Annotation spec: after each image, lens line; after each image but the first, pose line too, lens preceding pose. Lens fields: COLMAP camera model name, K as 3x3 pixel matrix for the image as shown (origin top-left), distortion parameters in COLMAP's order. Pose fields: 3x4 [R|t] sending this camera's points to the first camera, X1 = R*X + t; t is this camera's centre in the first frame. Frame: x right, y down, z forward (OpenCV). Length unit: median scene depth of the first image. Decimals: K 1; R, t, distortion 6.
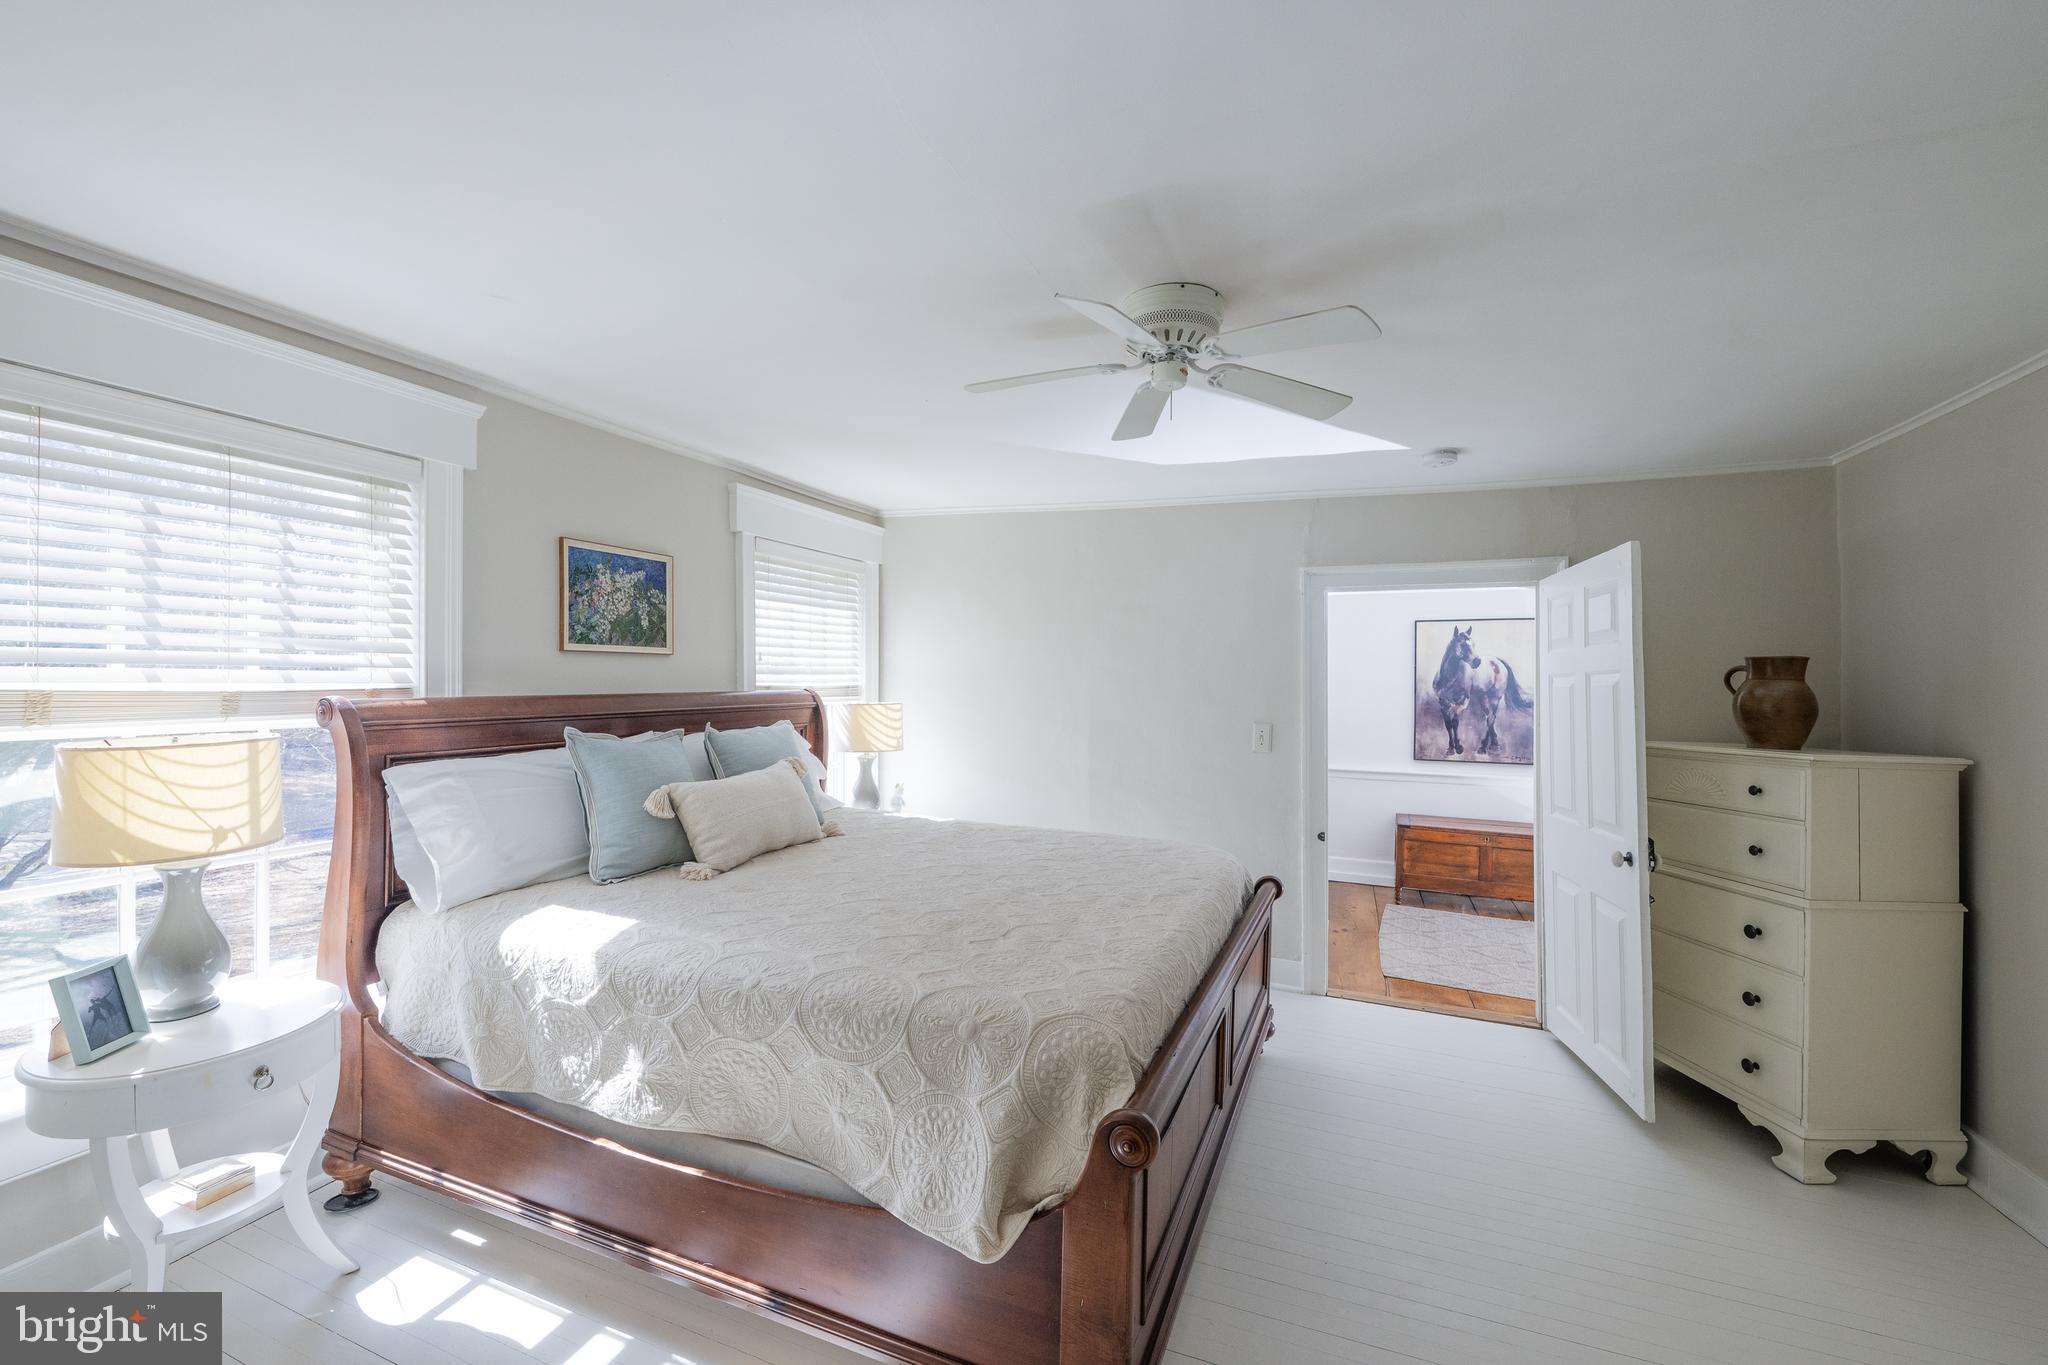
lens RADIAL K [[837.3, 0, 1016.8], [0, 837.3, 674.1], [0, 0, 1]] dist [0.001253, -0.000124]
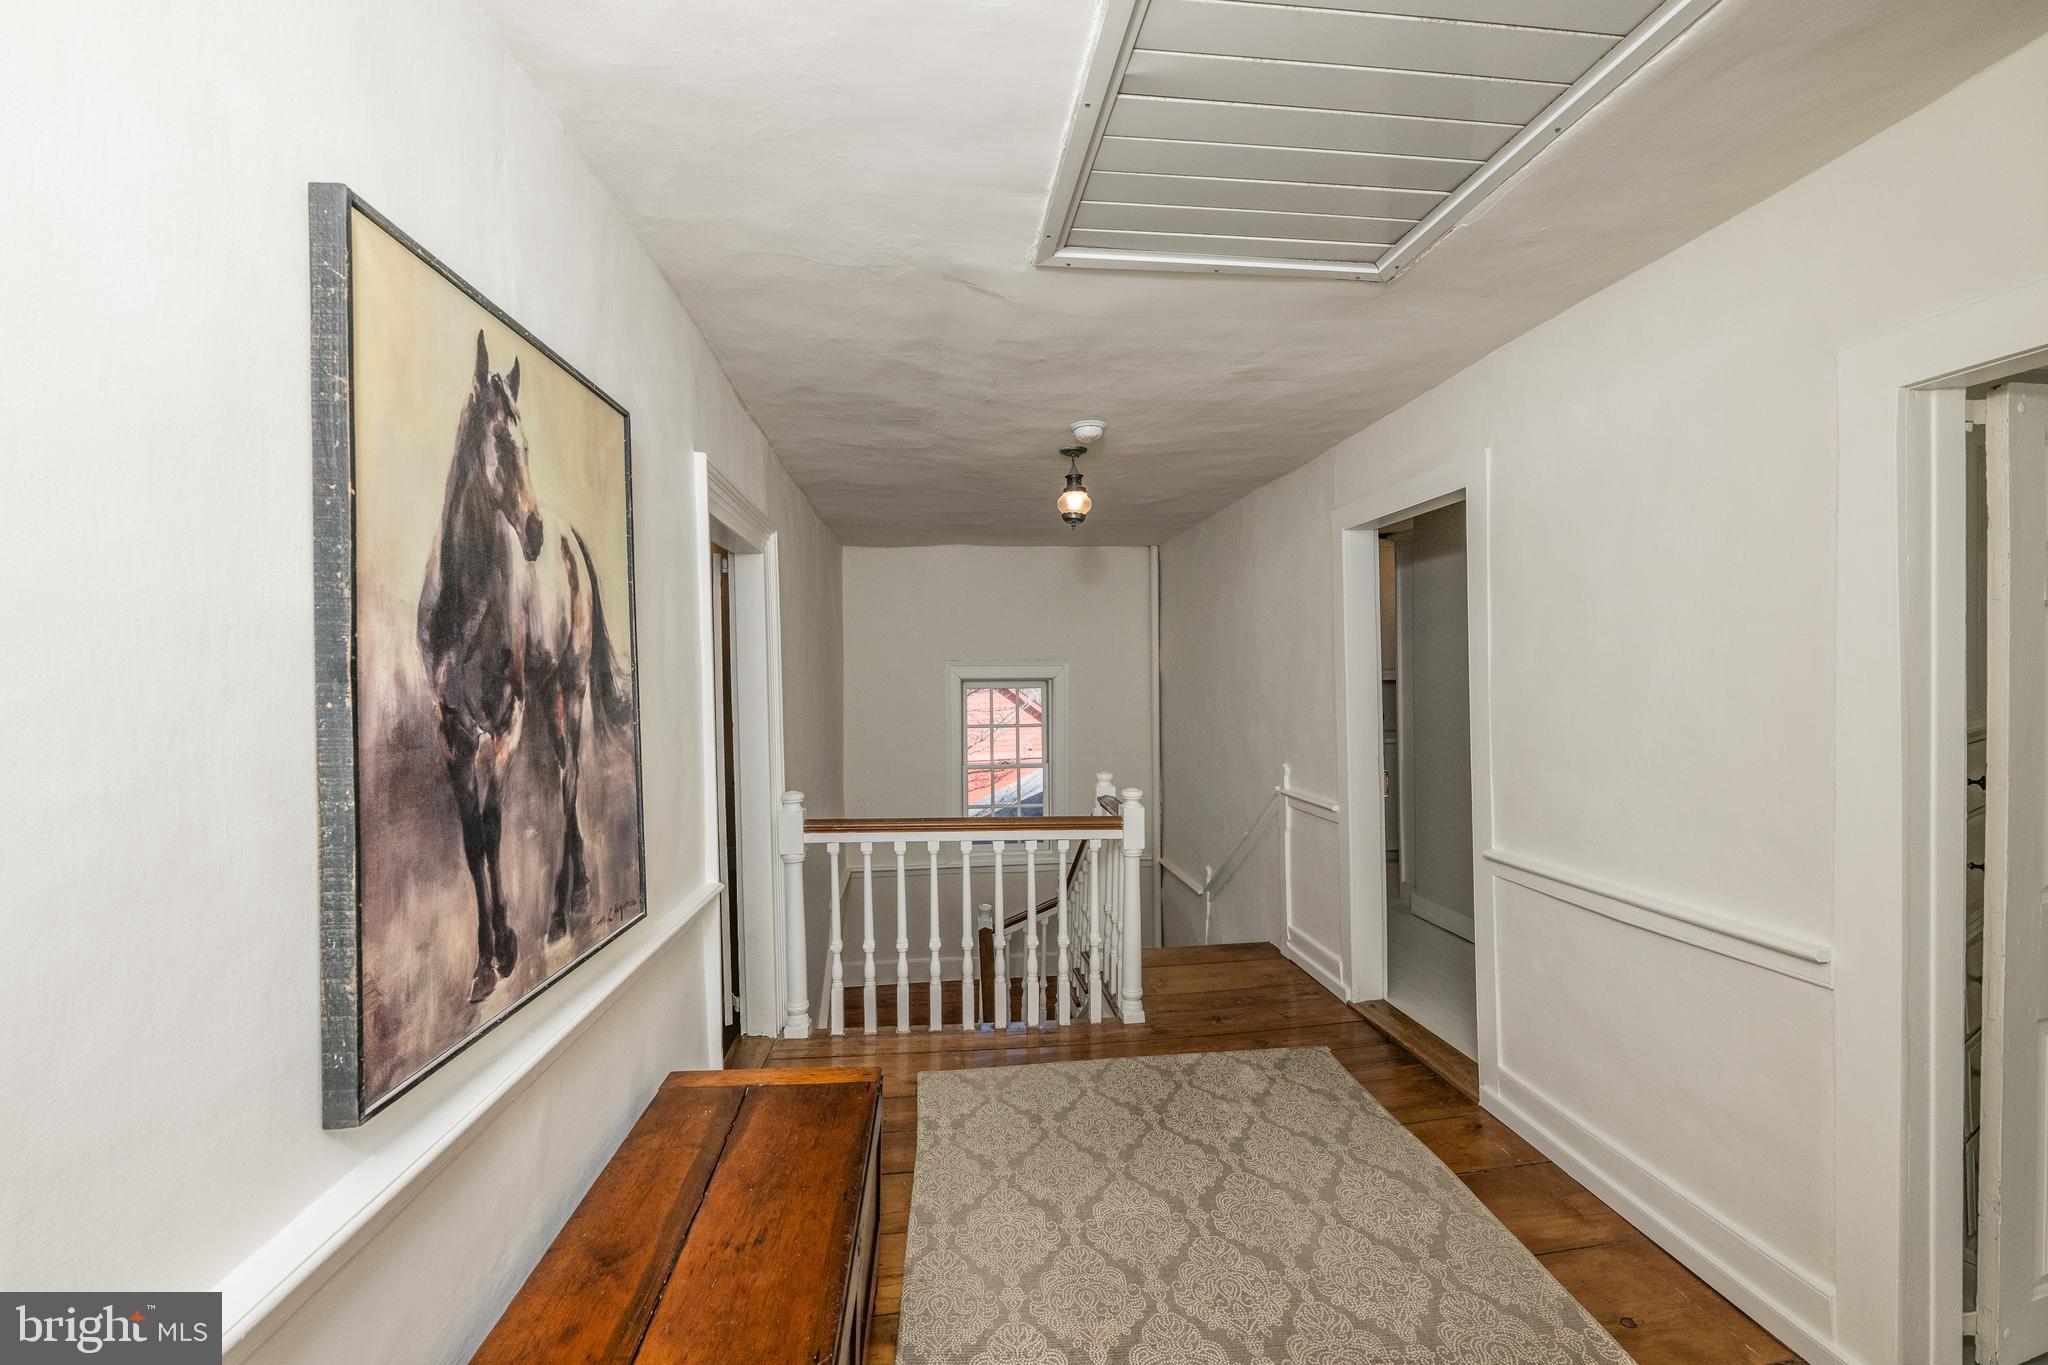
lens RADIAL K [[837.3, 0, 1024.0], [0, 837.3, 678.7], [0, 0, 1]] dist [0.001253, -0.000124]
pose [[-0.482409, -0.010791, 0.875880, 0.291823], [-0.000050, 0.999924, 0.012292, 0.021152], [-0.875946, 0.005886, -0.482373, 0.988451]]
